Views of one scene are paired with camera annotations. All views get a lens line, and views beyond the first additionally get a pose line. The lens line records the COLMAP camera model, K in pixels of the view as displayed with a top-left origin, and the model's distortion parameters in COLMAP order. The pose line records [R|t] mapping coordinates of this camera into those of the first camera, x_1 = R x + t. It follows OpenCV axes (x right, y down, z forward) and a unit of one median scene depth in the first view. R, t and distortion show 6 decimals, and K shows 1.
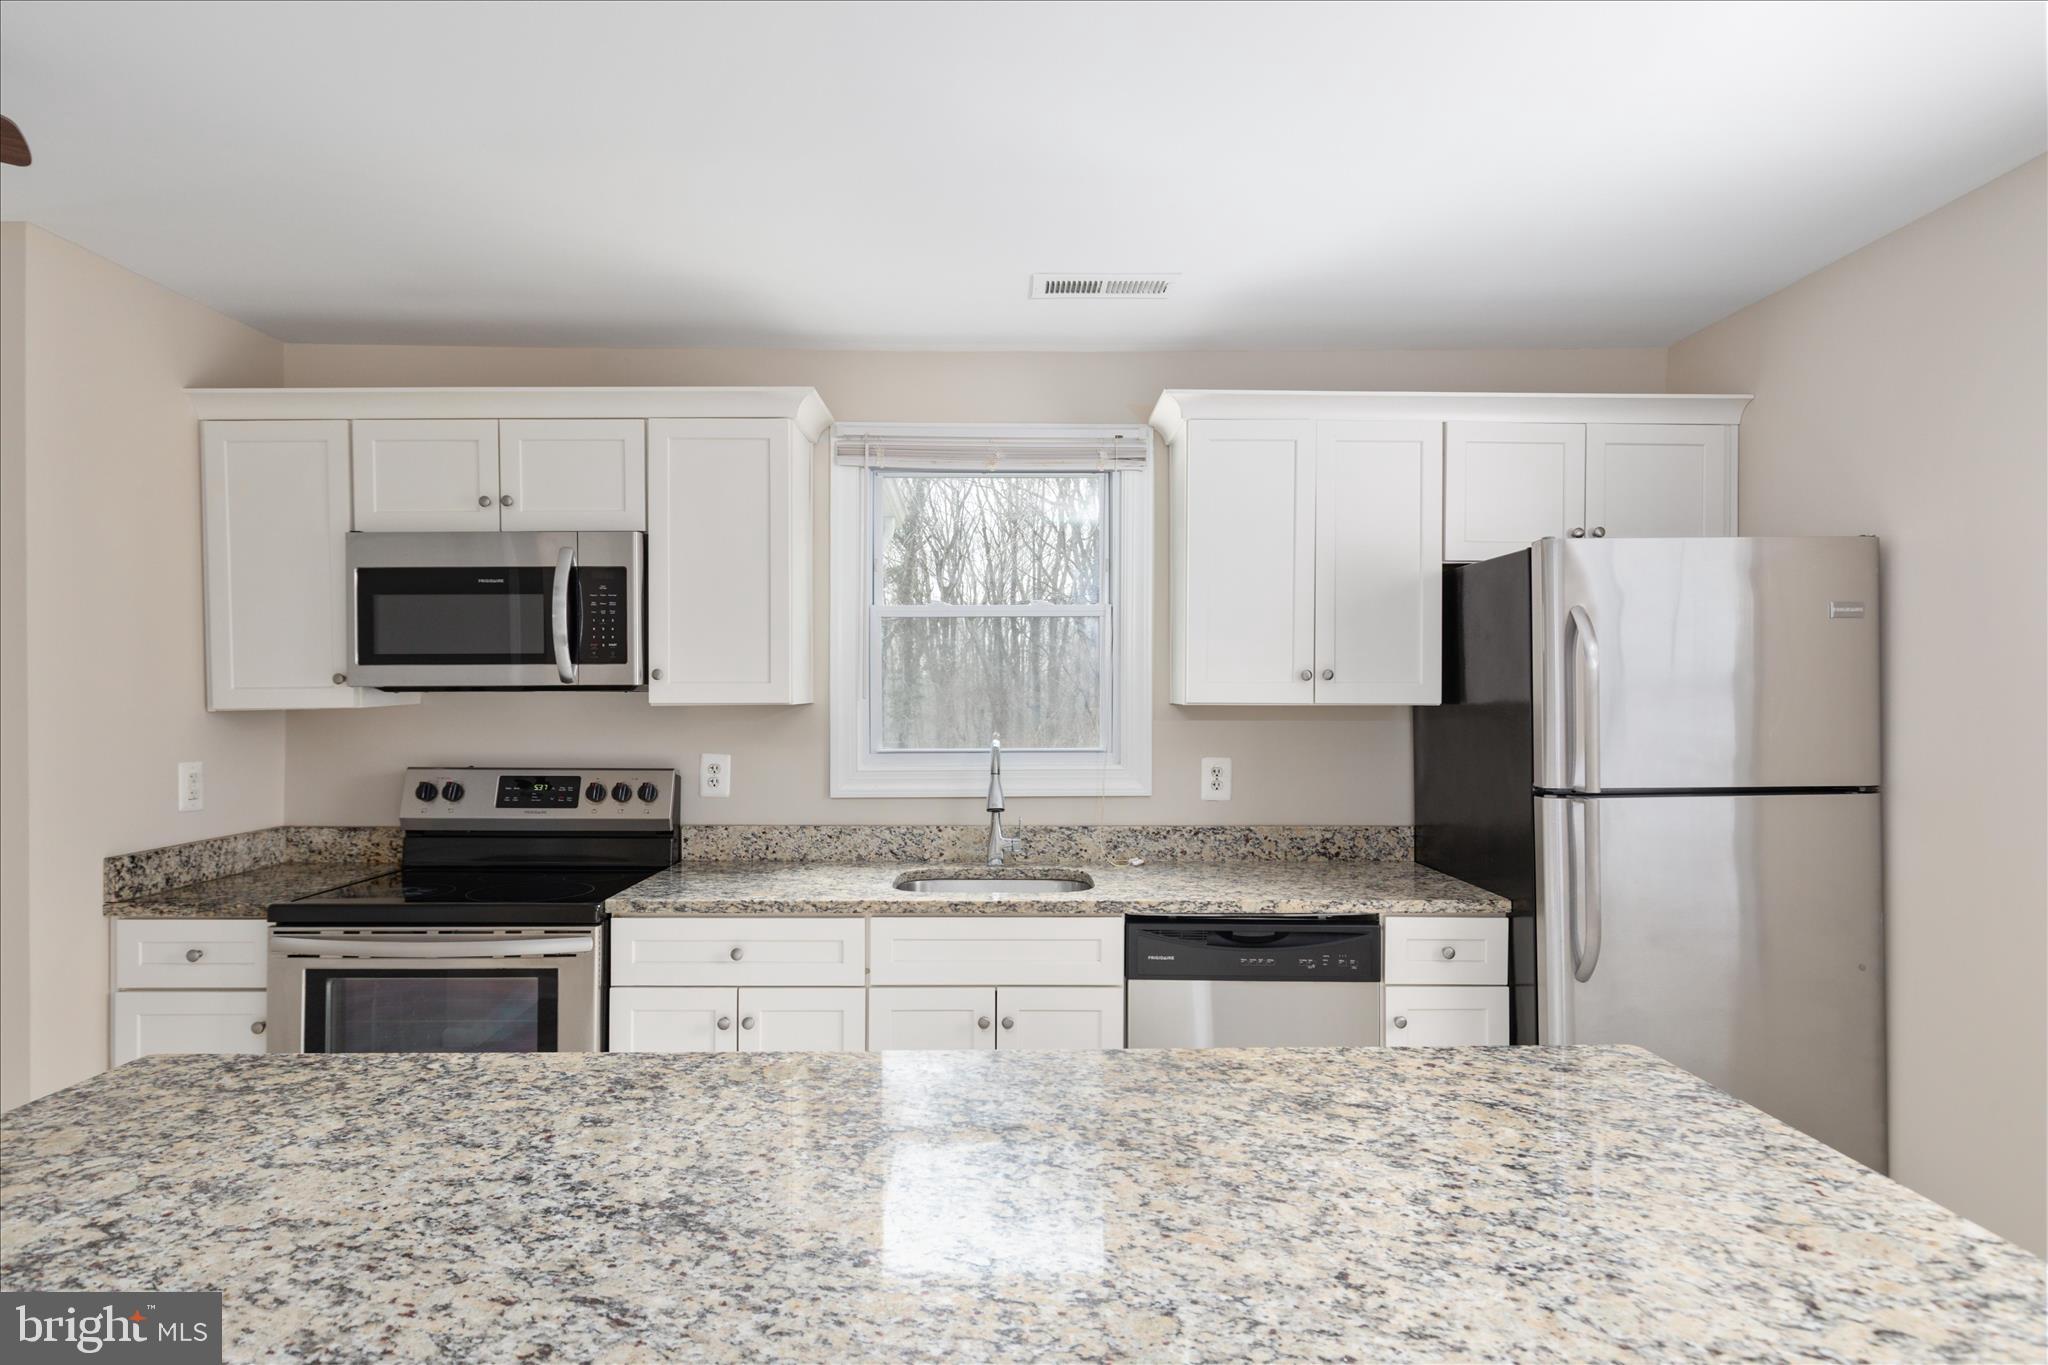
lens RADIAL K [[1084.7, 0, 1024.0], [0, 1084.7, 682.5], [0, 0, 1]] dist [0.000351, 0.000216]
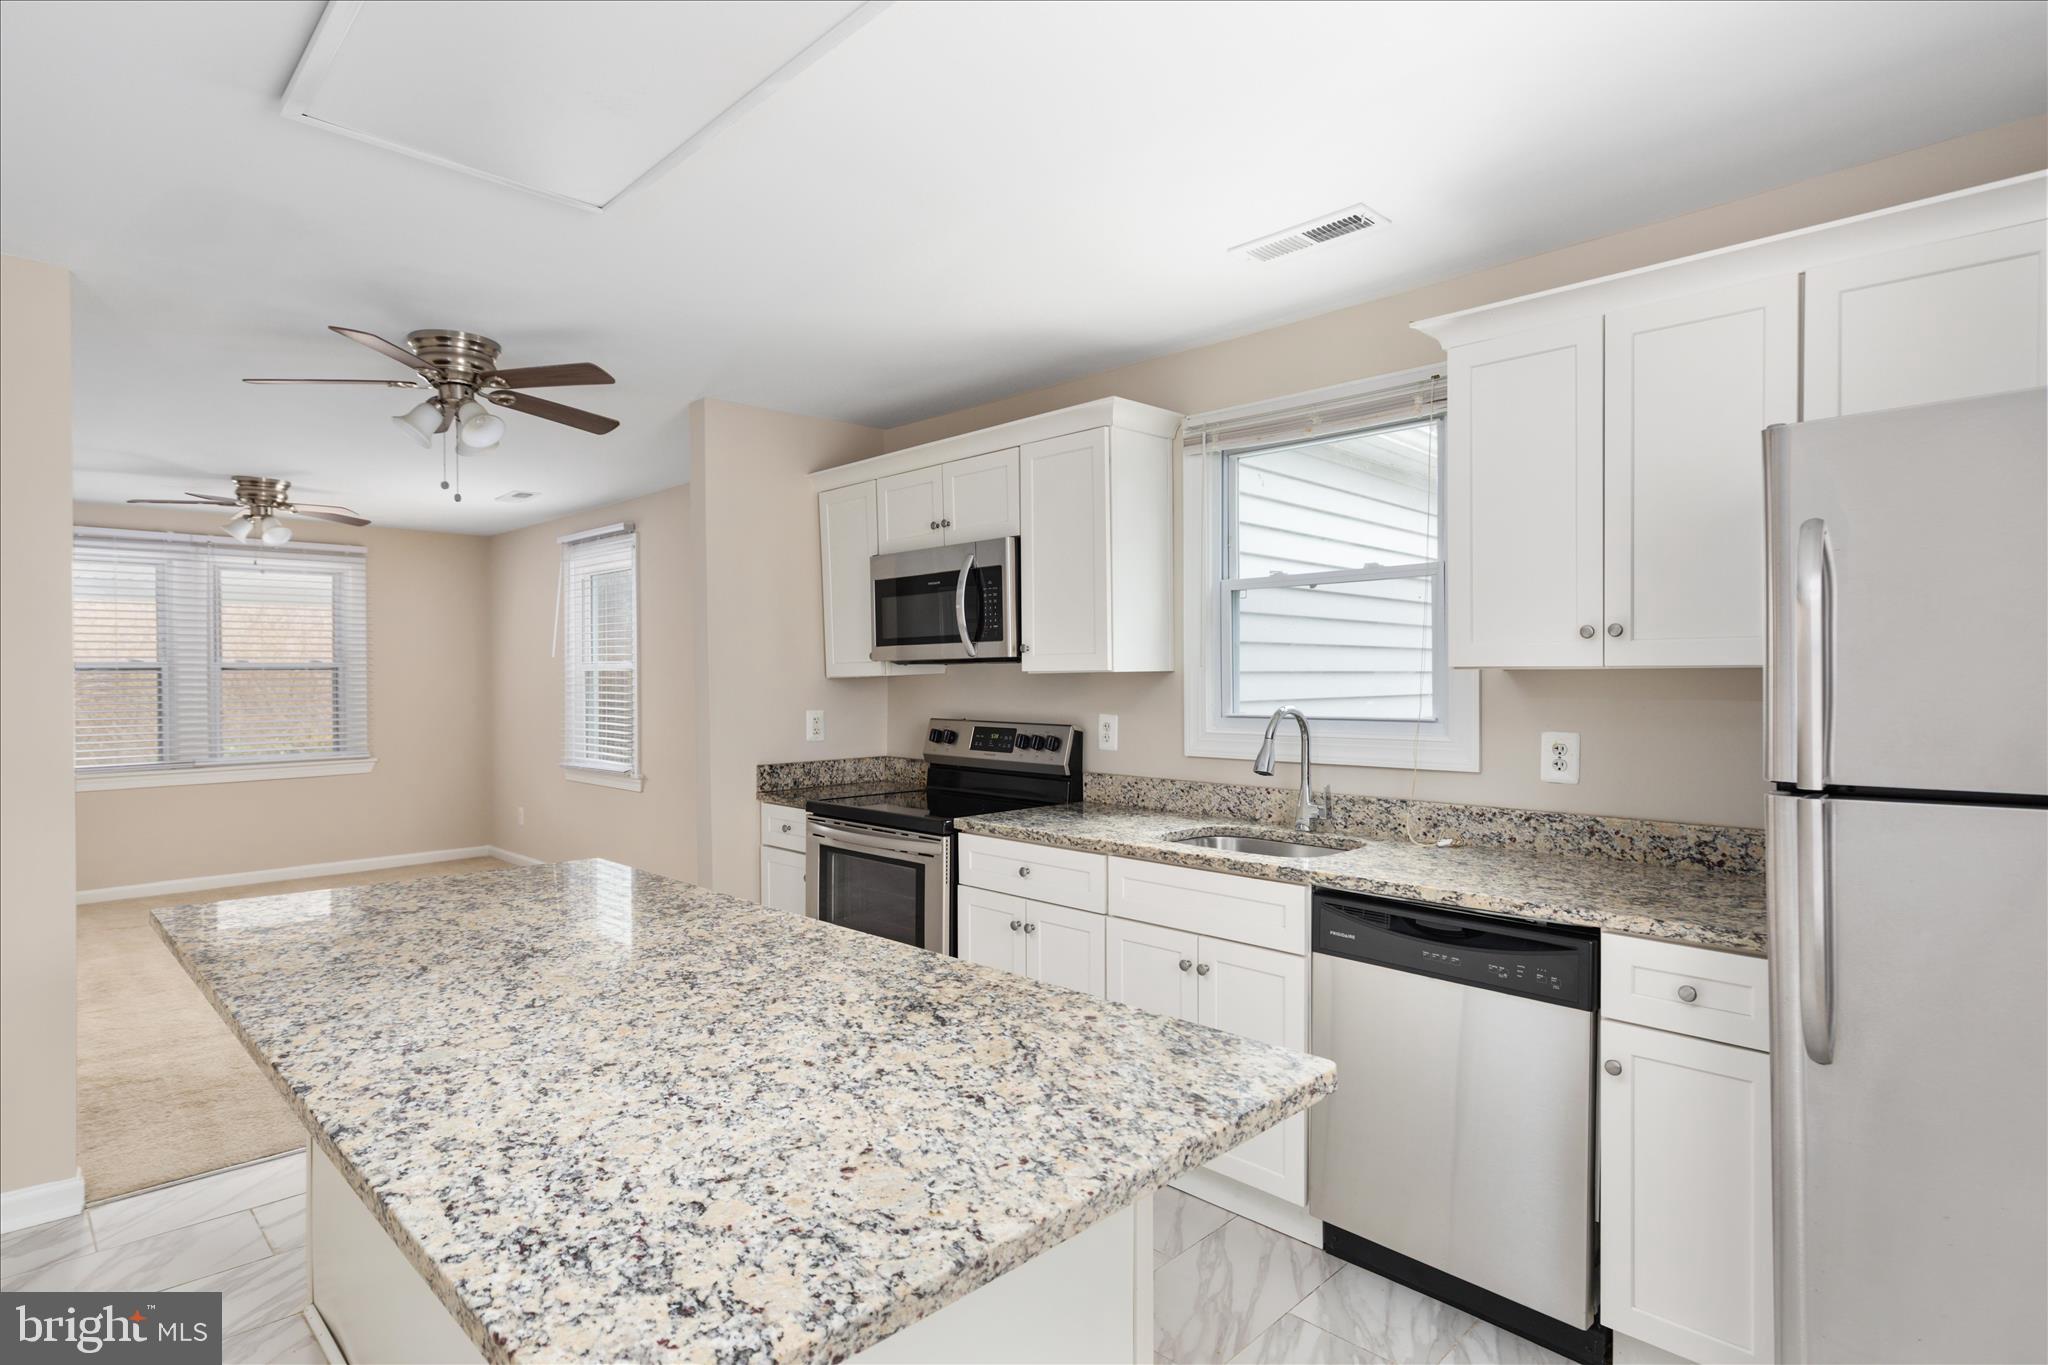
lens RADIAL K [[1056.1, 0, 1027.1], [0, 1056.1, 675.3], [0, 0, 1]] dist [-0.000206, -0.000156]
pose [[0.696792, -0.003904, -0.717263, 0.574640], [0.014643, 0.999854, 0.008782, 0.013673], [0.717124, -0.016622, 0.696747, 0.154252]]
